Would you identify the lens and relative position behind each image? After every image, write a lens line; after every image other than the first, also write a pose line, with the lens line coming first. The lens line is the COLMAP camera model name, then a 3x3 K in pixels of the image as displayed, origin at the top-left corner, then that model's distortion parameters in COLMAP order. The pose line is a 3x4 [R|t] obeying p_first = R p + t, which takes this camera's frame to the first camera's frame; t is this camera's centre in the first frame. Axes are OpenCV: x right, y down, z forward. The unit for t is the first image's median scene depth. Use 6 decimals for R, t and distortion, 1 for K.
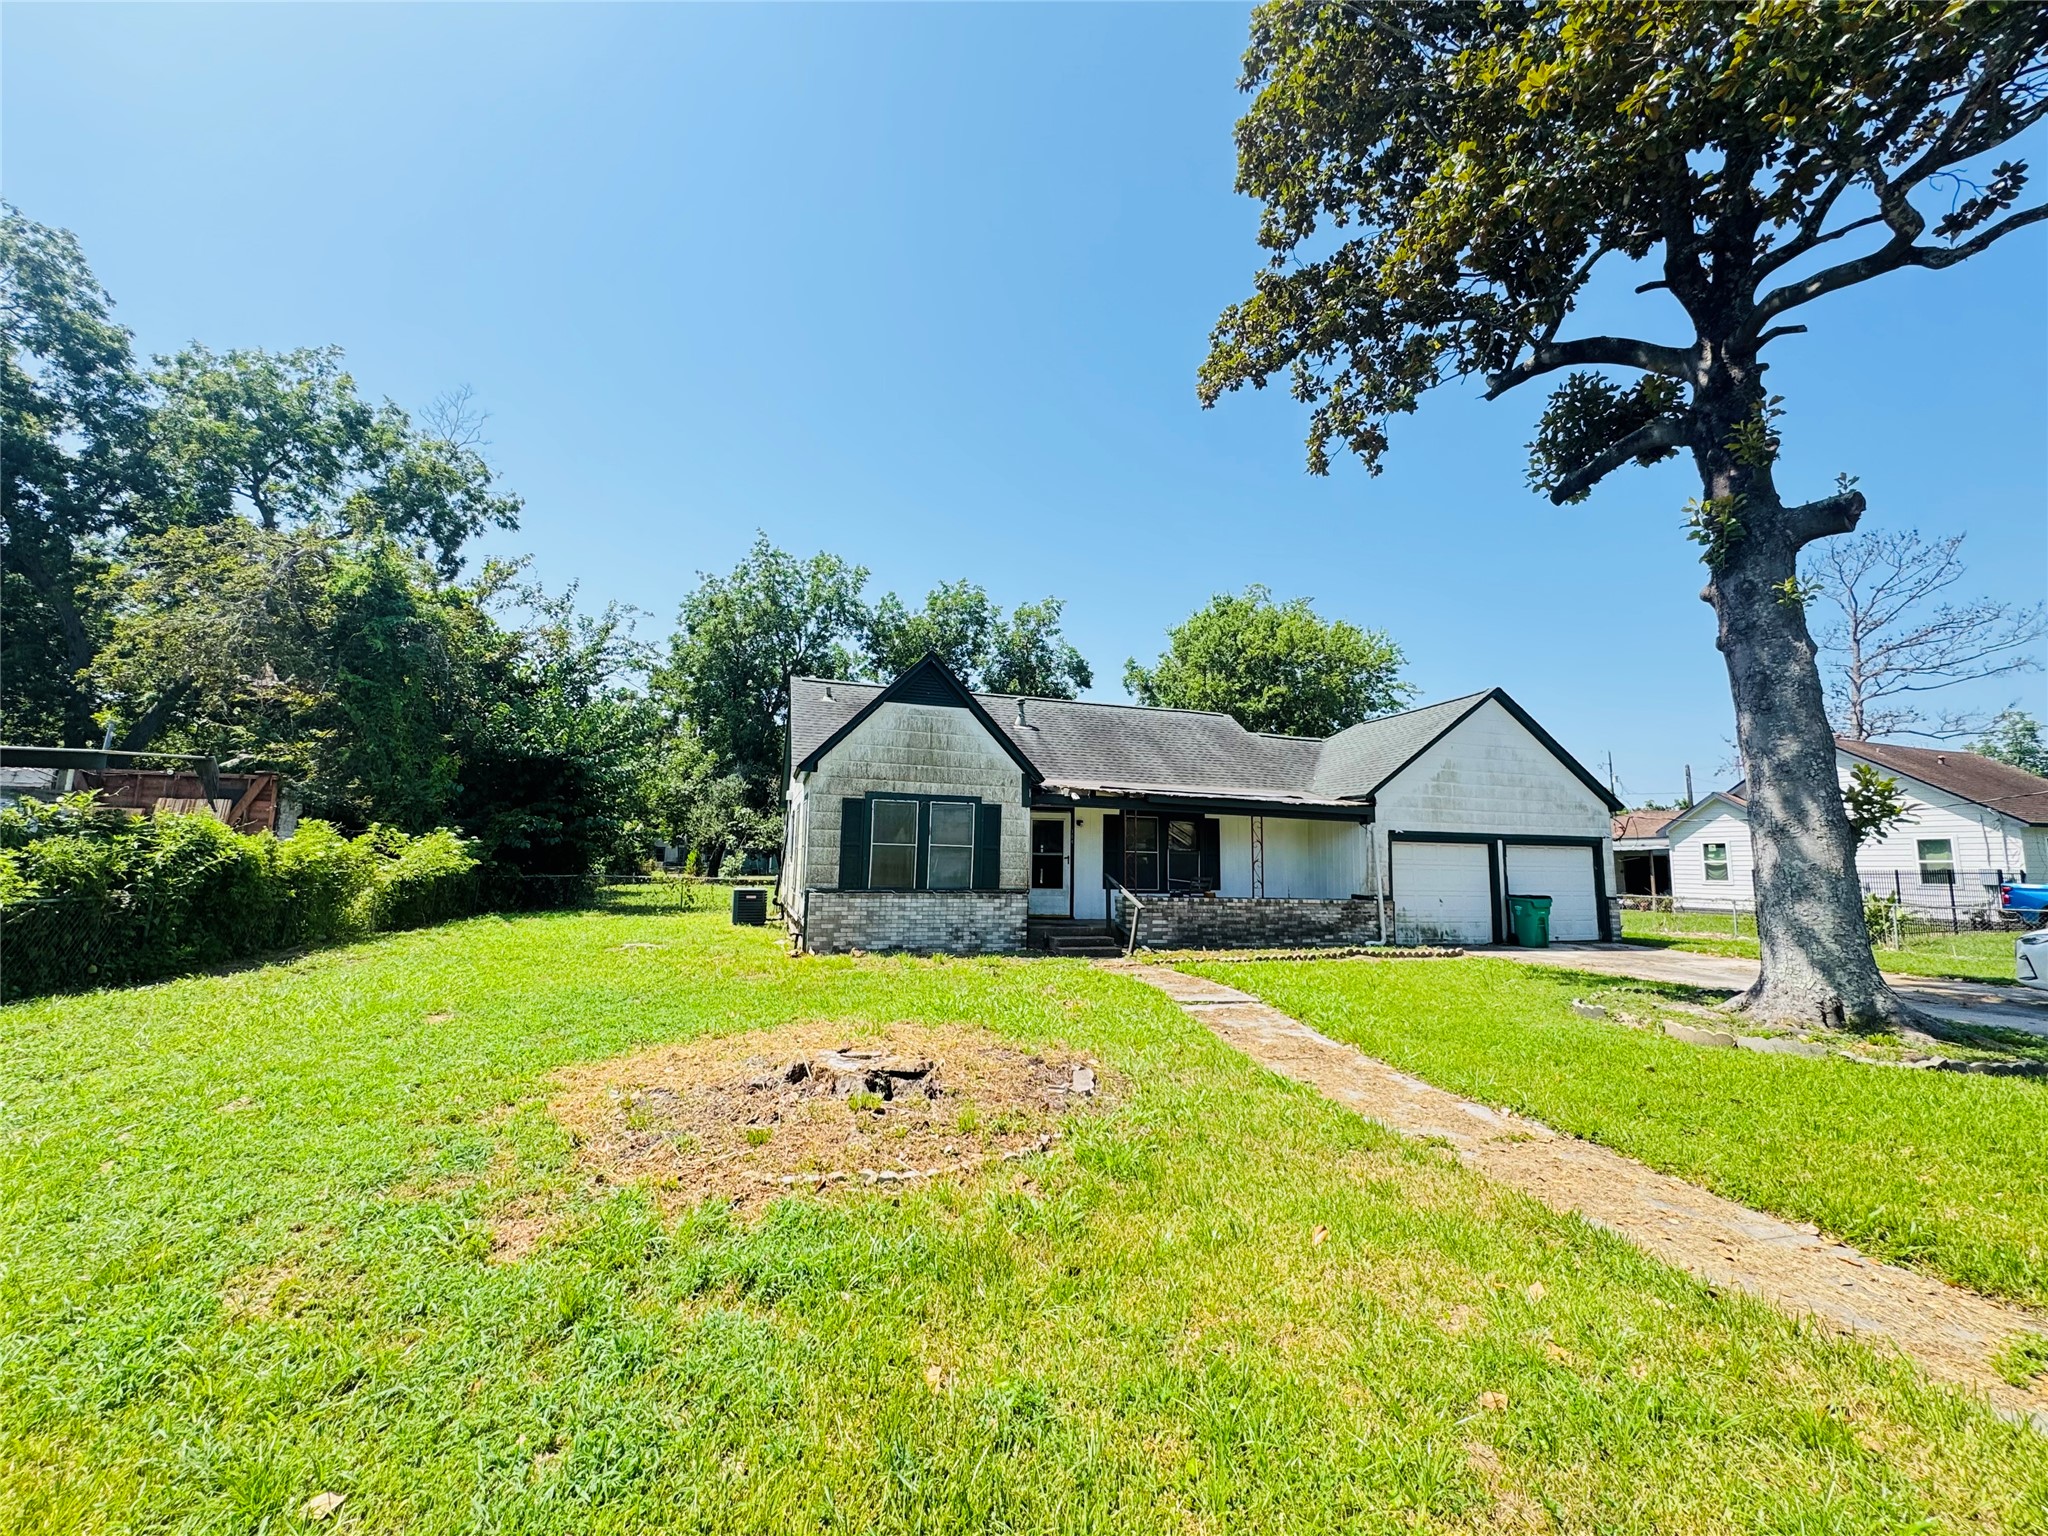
lens RADIAL K [[818.6, 0, 1025.3], [0, 818.6, 765.9], [0, 0, 1]] dist [-0.003115, 0.000539]
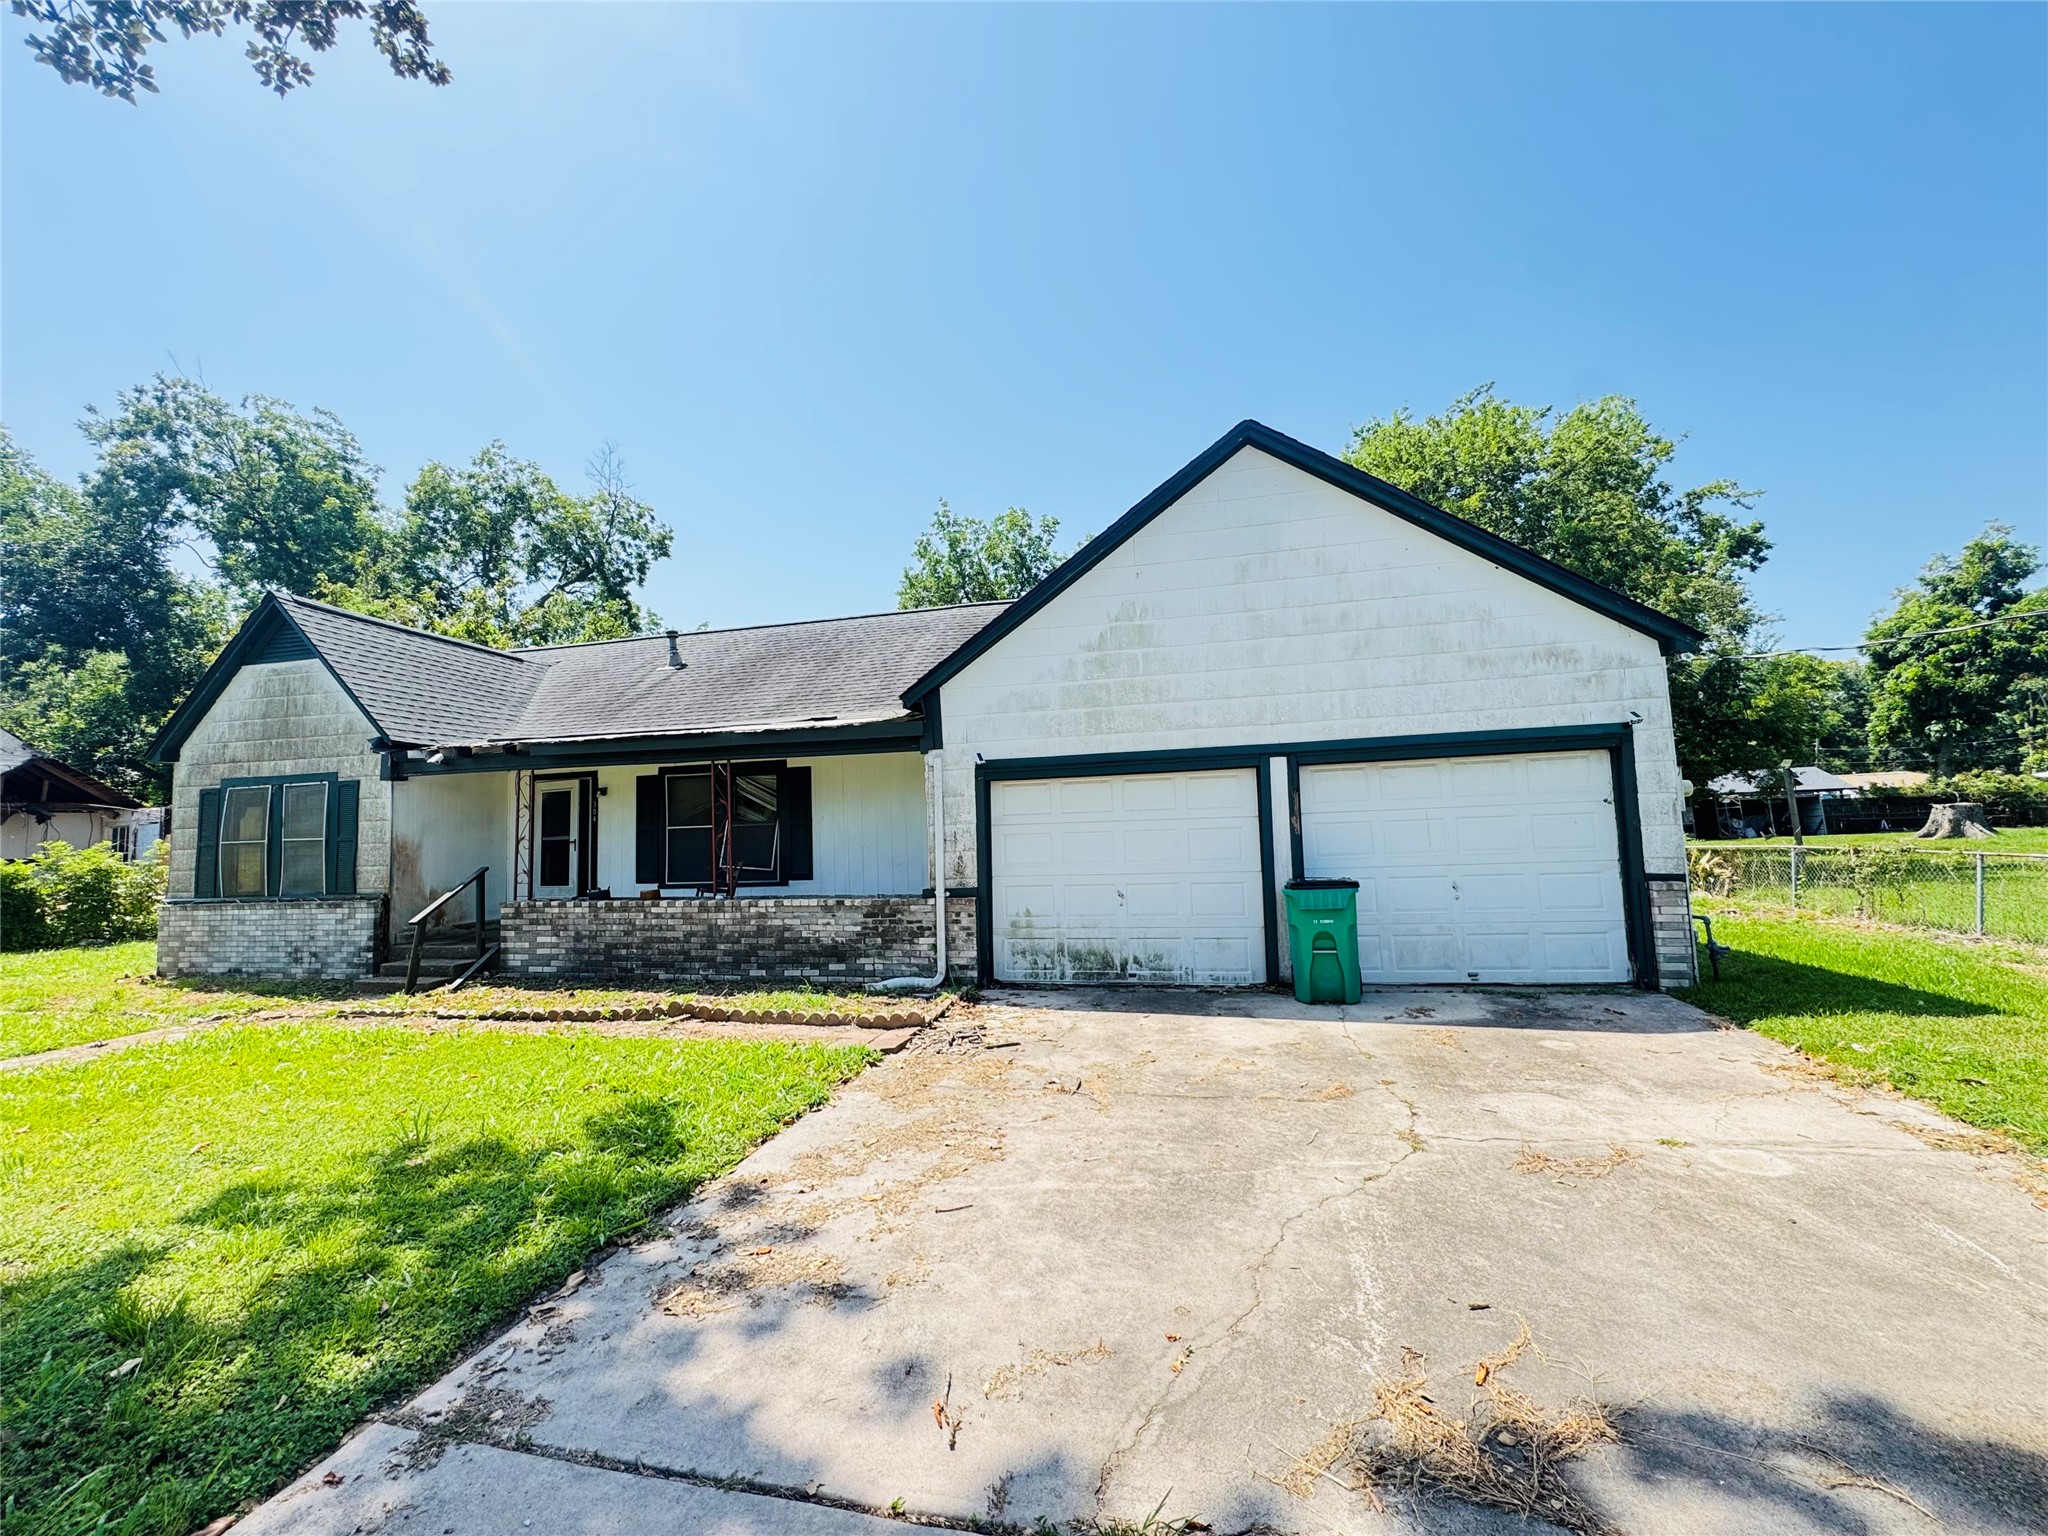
lens RADIAL K [[818.6, 0, 1026.9], [0, 818.6, 764.8], [0, 0, 1]] dist [-0.003115, 0.000539]
pose [[0.853863, -0.089752, -0.512702, 0.791908], [0.111958, 0.993634, 0.012514, 0.084365], [0.508315, -0.068086, 0.858476, 0.618610]]
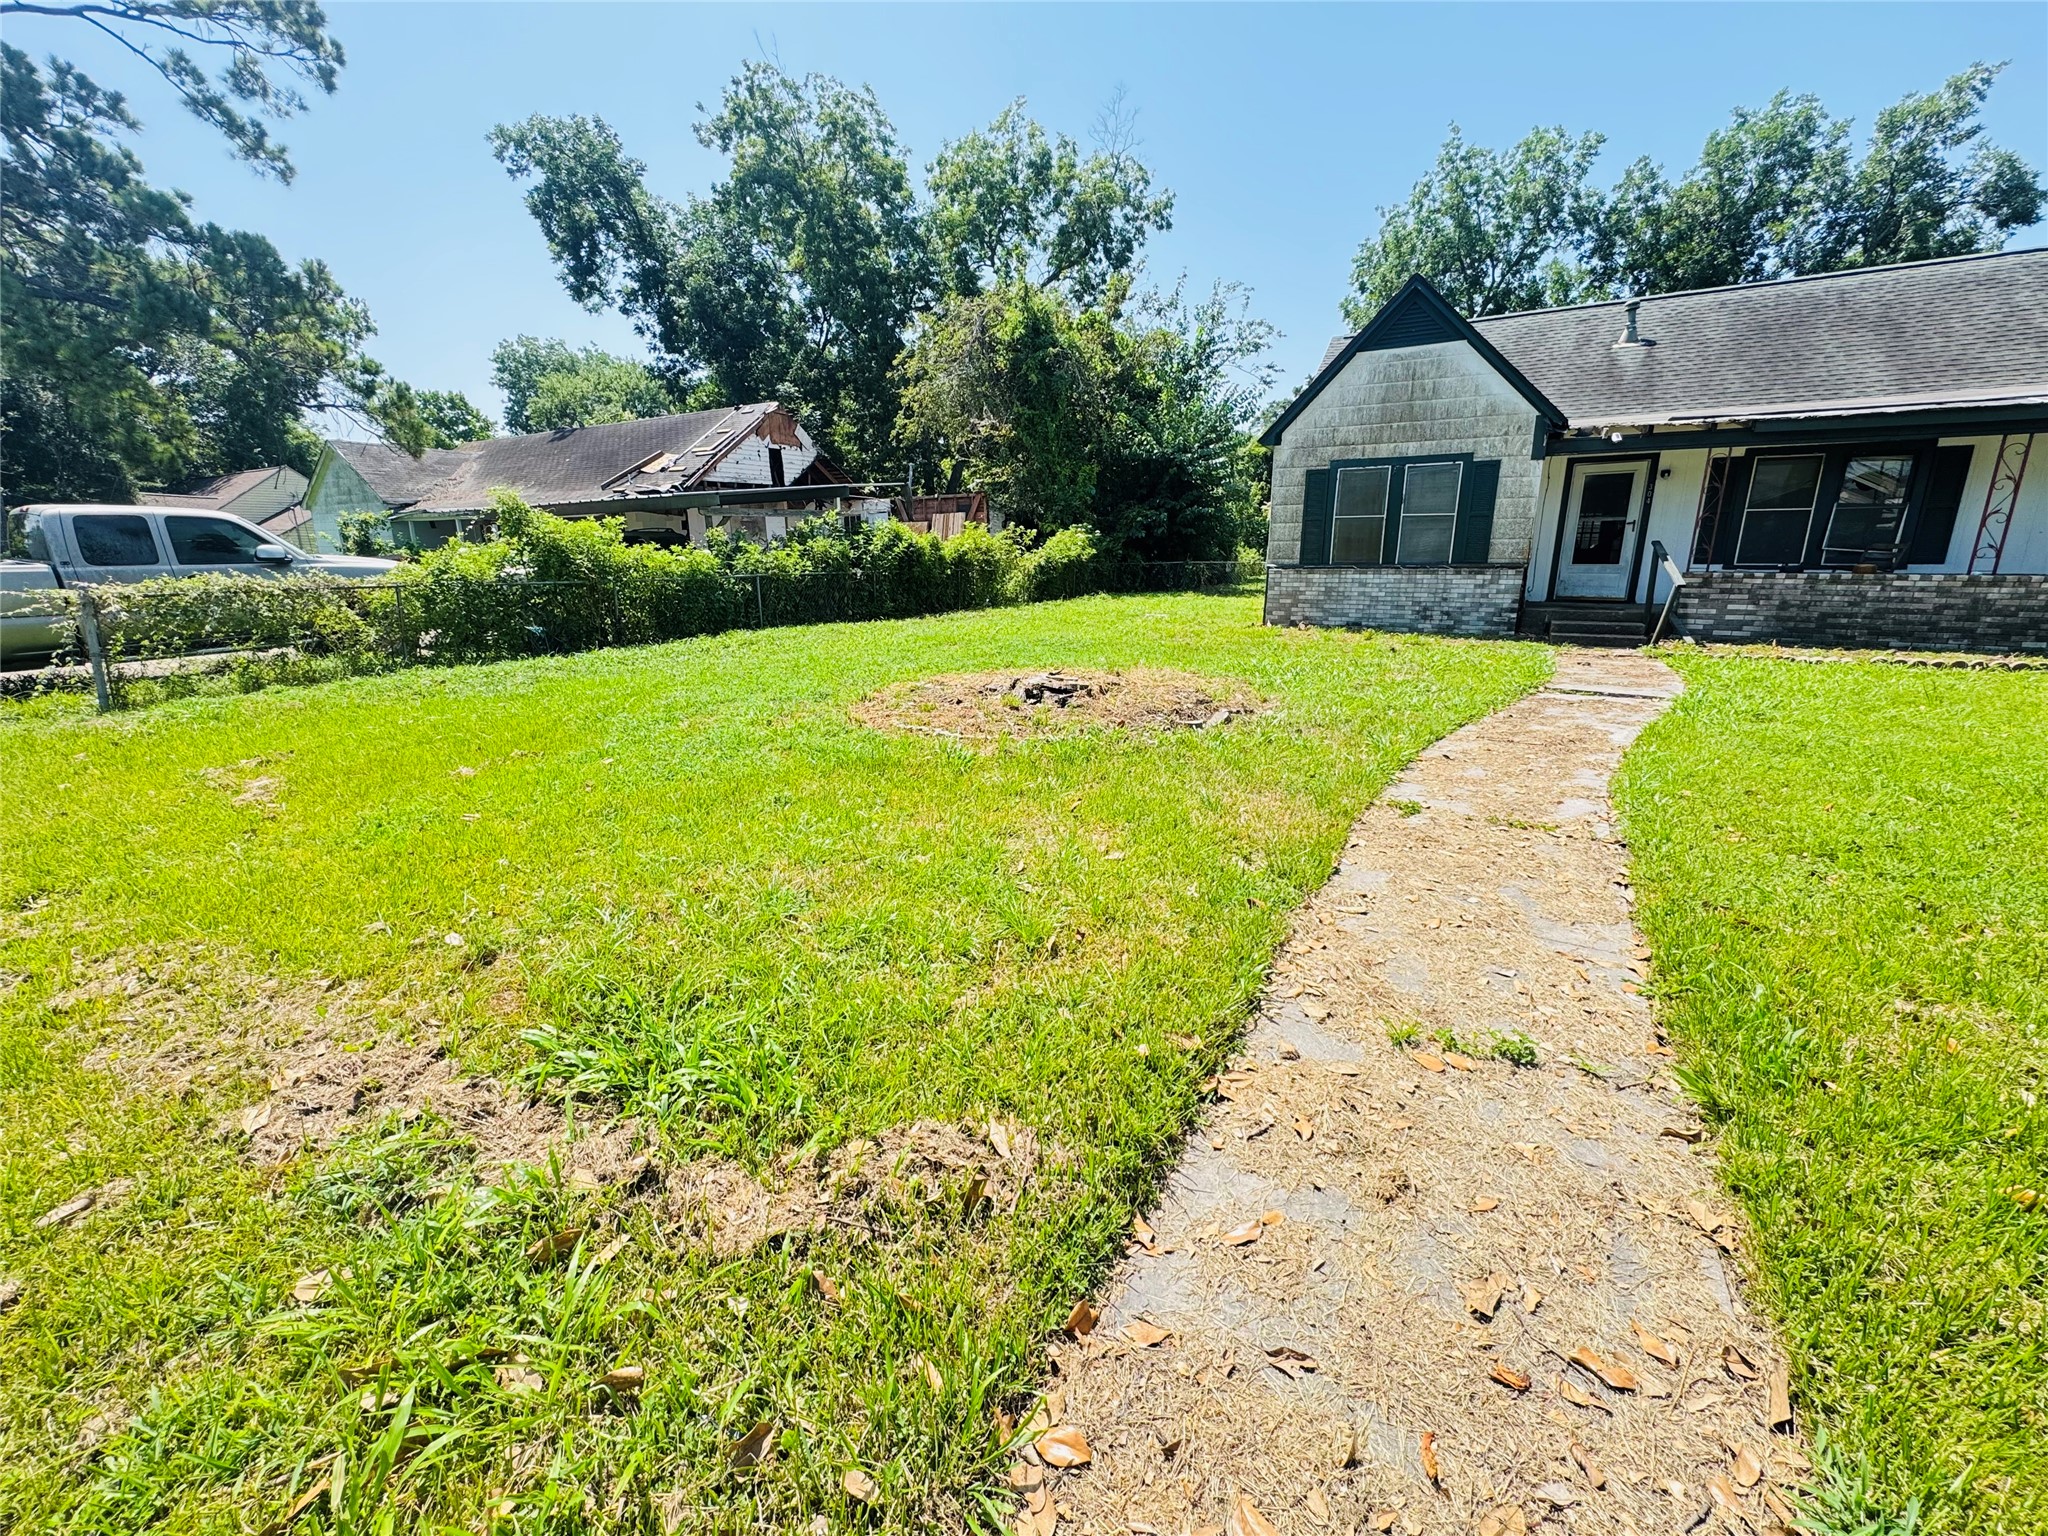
lens RADIAL K [[818.6, 0, 1023.0], [0, 818.6, 766.0], [0, 0, 1]] dist [-0.003115, 0.000539]
pose [[0.672707, 0.162020, -0.721952, 0.269181], [0.109122, 0.943336, 0.313383, 0.025574], [0.731818, -0.289596, 0.616909, 0.040204]]
